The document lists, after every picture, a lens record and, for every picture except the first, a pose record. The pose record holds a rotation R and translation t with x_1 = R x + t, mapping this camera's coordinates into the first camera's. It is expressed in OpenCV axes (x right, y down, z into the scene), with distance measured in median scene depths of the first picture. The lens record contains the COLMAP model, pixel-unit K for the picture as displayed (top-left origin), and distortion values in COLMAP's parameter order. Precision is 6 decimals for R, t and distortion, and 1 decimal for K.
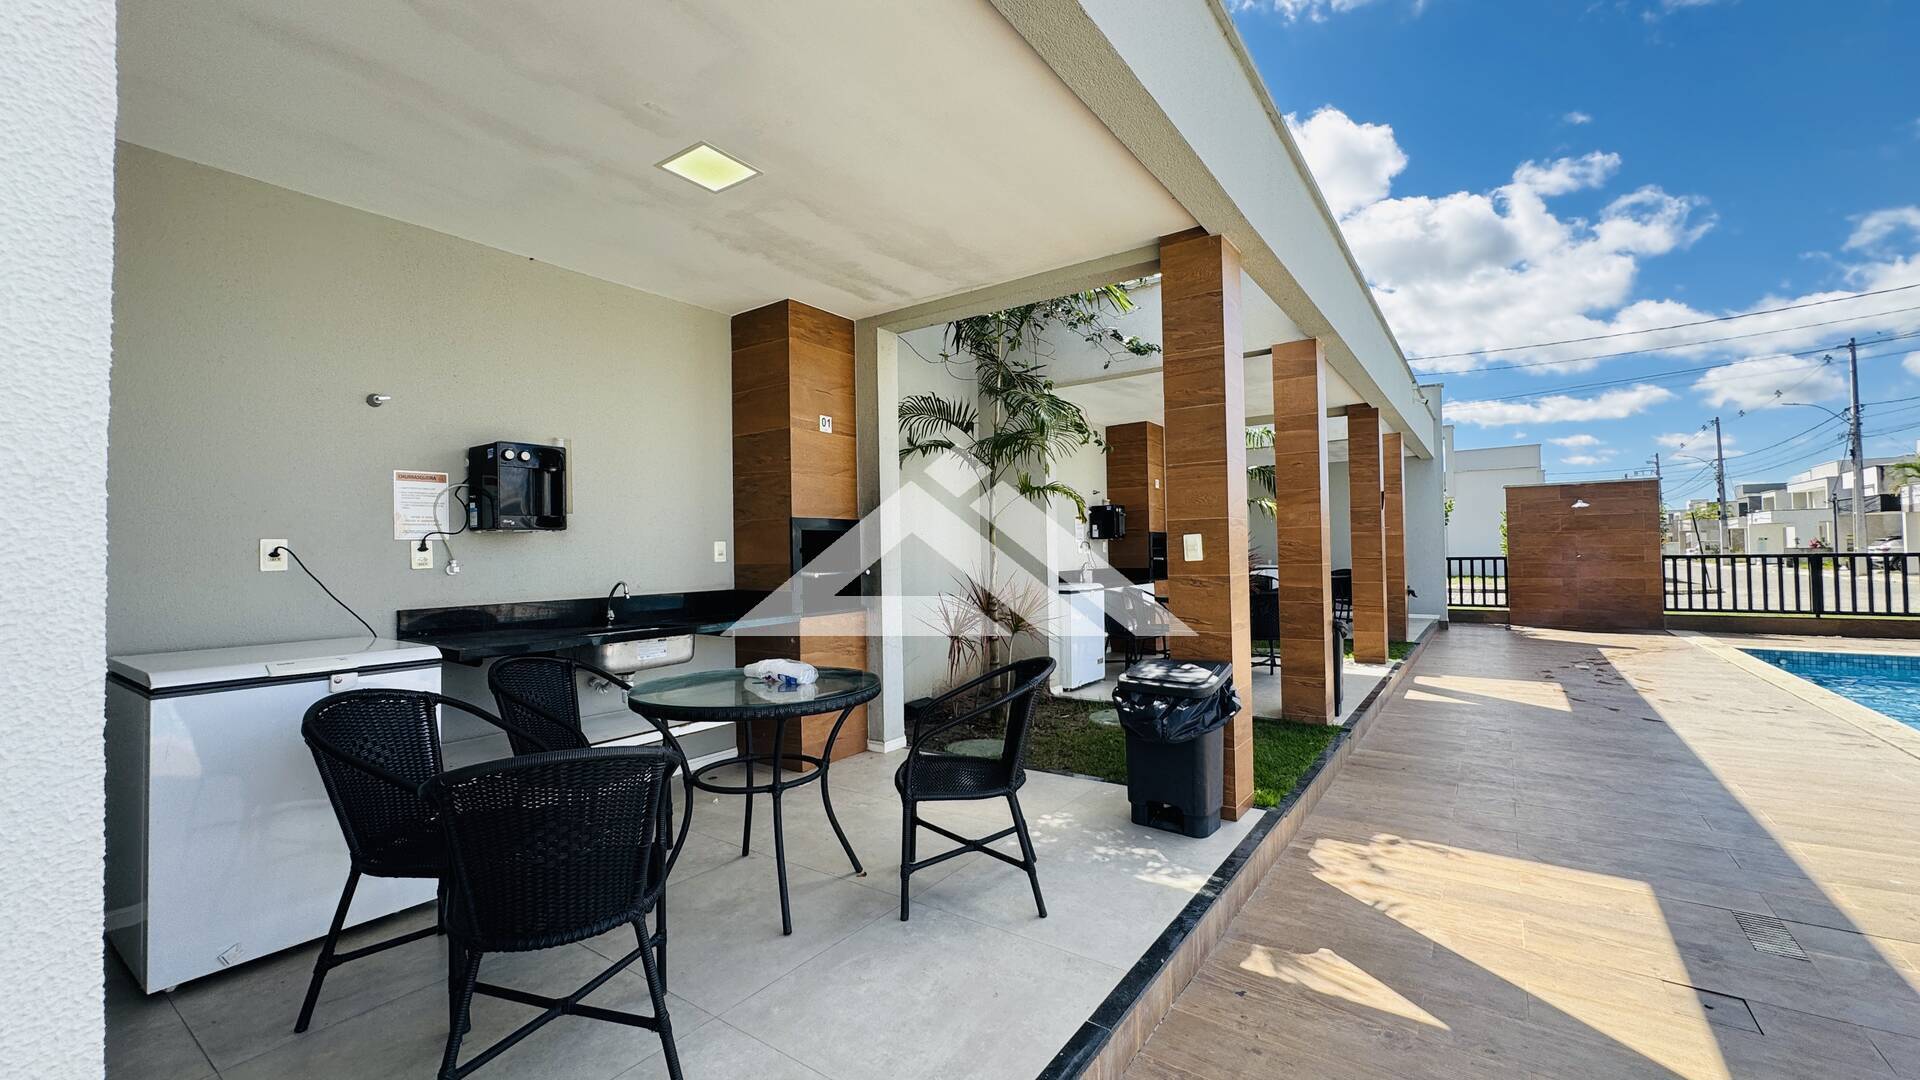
lens RADIAL K [[767.9, 0, 954.2], [0, 767.9, 534.0], [0, 0, 1]] dist [0.002446, -0.000053]
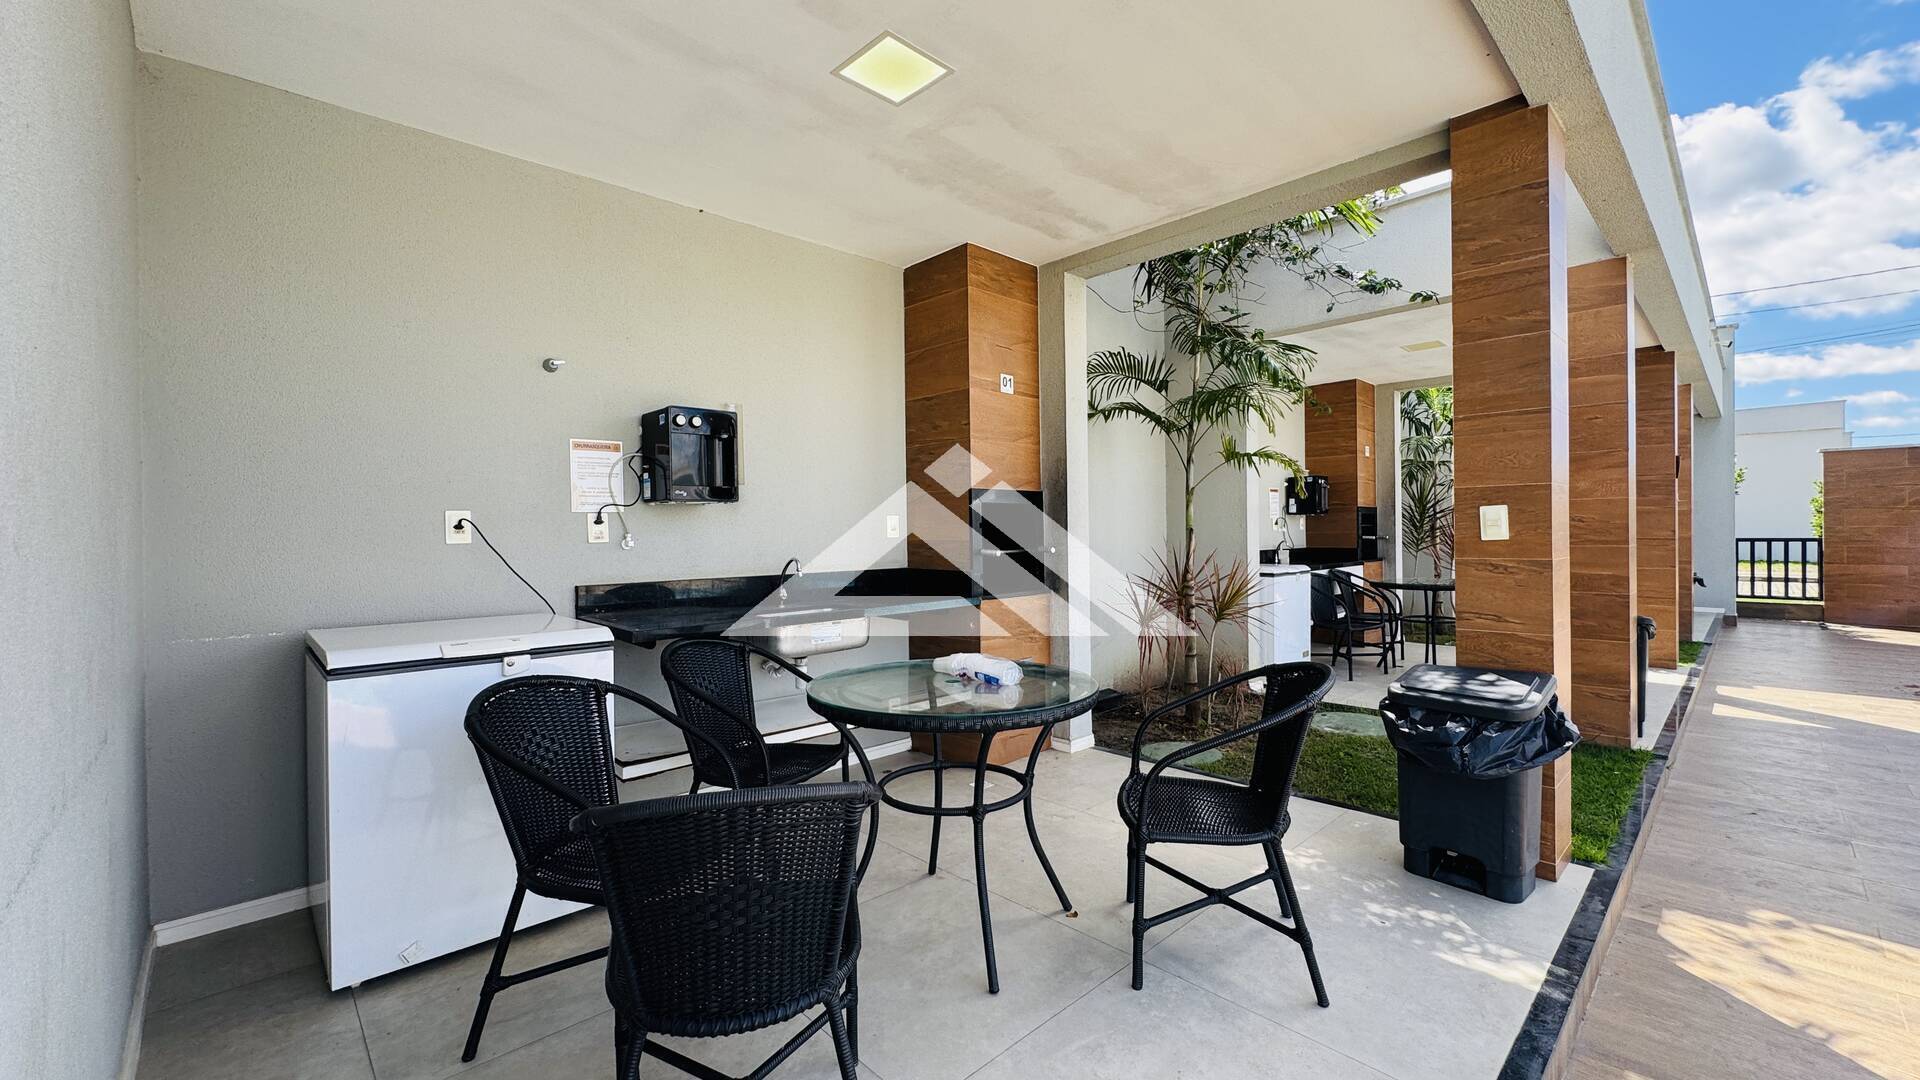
lens RADIAL K [[767.9, 0, 954.2], [0, 767.9, 534.0], [0, 0, 1]] dist [0.002446, -0.000053]
pose [[0.981595, 0.005722, -0.190890, -0.076993], [-0.000087, 0.999564, 0.029511, 0.006318], [0.190975, -0.028951, 0.981168, 0.148918]]
